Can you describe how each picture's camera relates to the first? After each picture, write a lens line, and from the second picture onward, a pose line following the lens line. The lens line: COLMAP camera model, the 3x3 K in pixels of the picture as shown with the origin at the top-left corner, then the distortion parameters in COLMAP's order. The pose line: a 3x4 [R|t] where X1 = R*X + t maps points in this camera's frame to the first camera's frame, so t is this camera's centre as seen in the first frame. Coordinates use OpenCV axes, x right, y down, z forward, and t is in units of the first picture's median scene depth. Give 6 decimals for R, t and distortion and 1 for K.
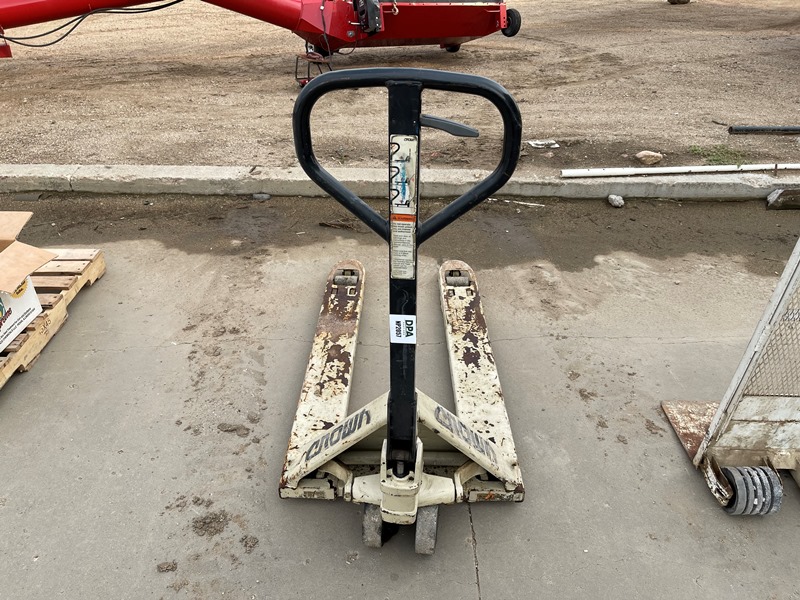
lens RADIAL K [[603.5, 0, 400.6], [0, 603.5, 300.7], [0, 0, 1]] dist [0.003896, 0.000215]
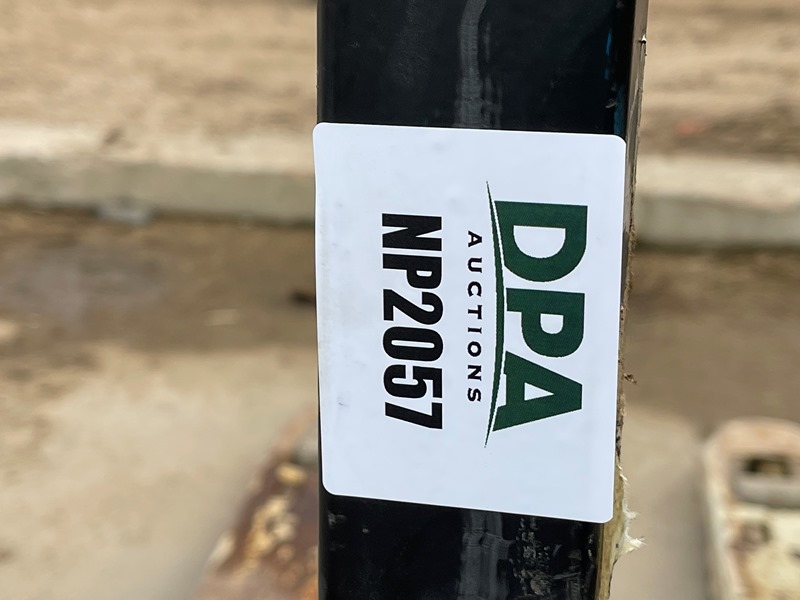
lens RADIAL K [[1463.3, 0, 398.9], [0, 1463.3, 298.8], [0, 0, 1]] dist [0.037109, 0.000000]
pose [[0.990558, 0.054340, -0.125864, 0.009889], [-0.082678, 0.969131, -0.232269, 0.044496], [0.109357, 0.240482, 0.964474, 0.384455]]
